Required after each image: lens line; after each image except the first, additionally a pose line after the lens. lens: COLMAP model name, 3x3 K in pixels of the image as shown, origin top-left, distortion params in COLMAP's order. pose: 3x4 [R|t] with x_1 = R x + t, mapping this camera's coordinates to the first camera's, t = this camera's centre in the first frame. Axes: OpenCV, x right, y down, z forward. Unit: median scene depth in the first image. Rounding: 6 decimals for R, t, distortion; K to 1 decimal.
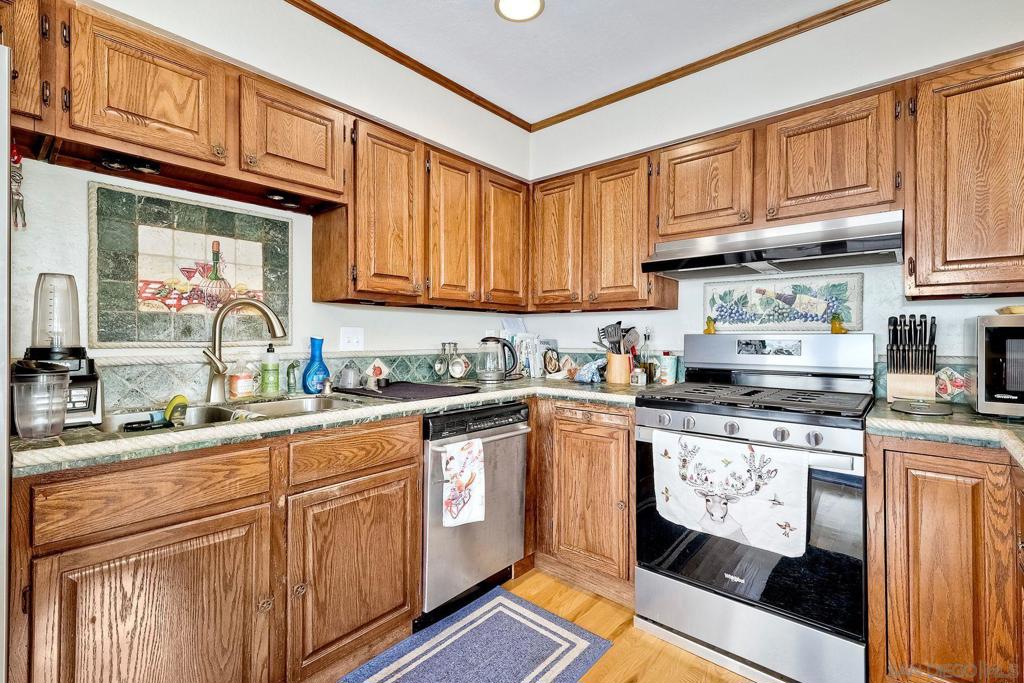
lens RADIAL K [[456.3, 0, 512.1], [0, 456.3, 336.9], [0, 0, 1]] dist [0.001151, 0.000187]
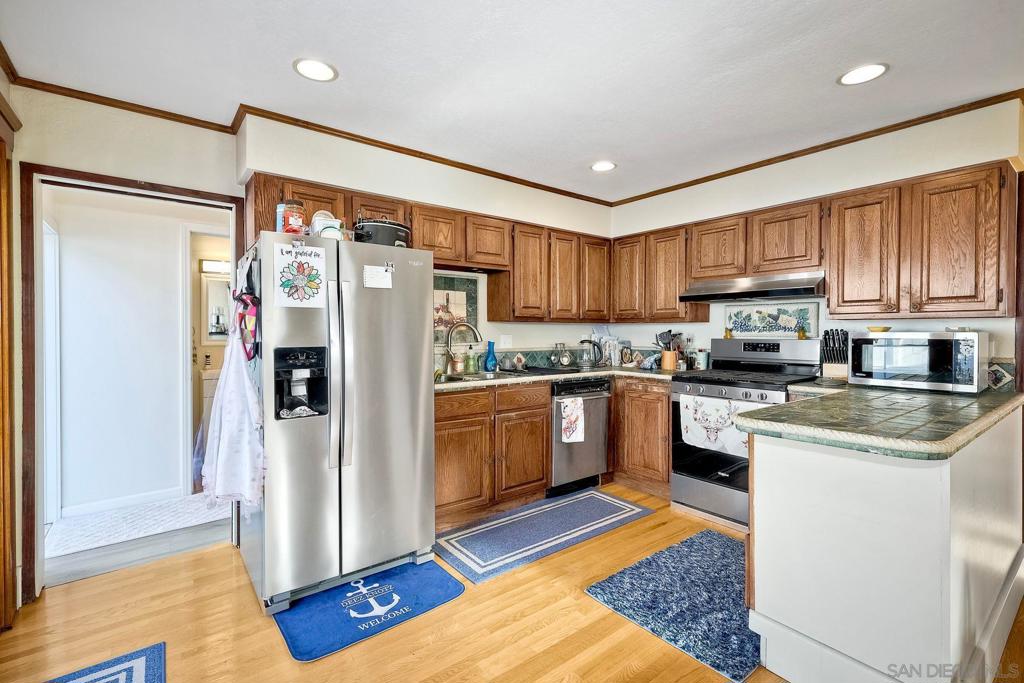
lens RADIAL K [[456.3, 0, 512.1], [0, 456.3, 336.9], [0, 0, 1]] dist [0.001151, 0.000187]
pose [[0.981684, -0.000254, -0.190515, 0.004770], [0.002453, 0.999933, 0.011308, -0.034554], [0.190499, -0.011568, 0.981619, -0.751418]]
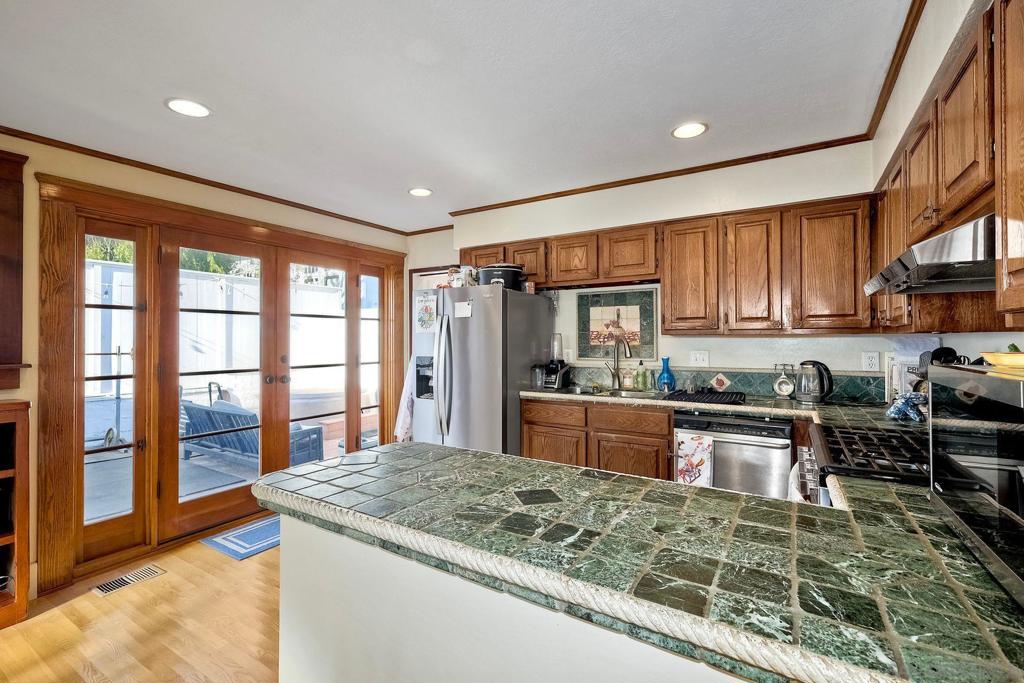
lens RADIAL K [[456.3, 0, 512.1], [0, 456.3, 336.9], [0, 0, 1]] dist [0.001151, 0.000187]
pose [[0.165775, -0.010054, -0.986112, 1.058154], [0.003858, 0.999947, -0.009546, -0.056657], [0.986156, -0.002222, 0.165805, 0.169527]]
